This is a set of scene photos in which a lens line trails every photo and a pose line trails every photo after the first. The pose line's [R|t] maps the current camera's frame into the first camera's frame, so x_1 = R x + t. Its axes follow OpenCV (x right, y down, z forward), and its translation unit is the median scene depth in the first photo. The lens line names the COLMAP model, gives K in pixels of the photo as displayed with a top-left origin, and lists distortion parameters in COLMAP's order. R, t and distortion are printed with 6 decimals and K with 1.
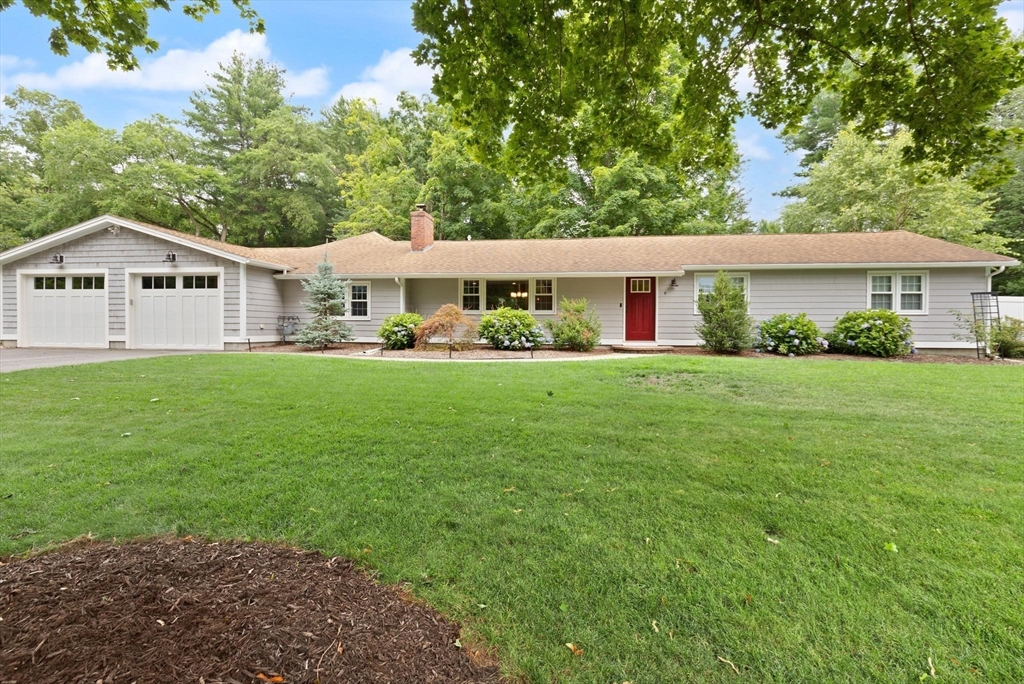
lens RADIAL K [[479.3, 0, 467.4], [0, 479.3, 323.0], [0, 0, 1]] dist [0.006117, 0.000058]
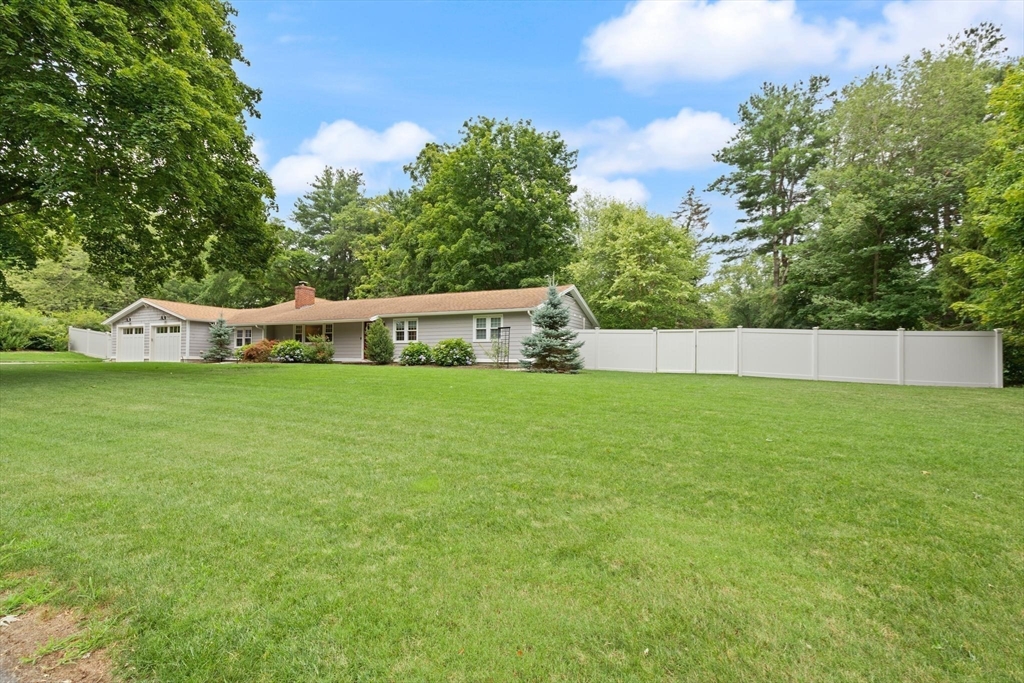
lens RADIAL K [[462.0, 0, 515.9], [0, 462.0, 354.5], [0, 0, 1]] dist [-0.000724, -0.000153]
pose [[0.956717, -0.002004, -0.291013, 1.345502], [-0.001811, 0.999916, -0.012838, 0.042040], [0.291014, 0.012809, 0.956633, -0.433444]]
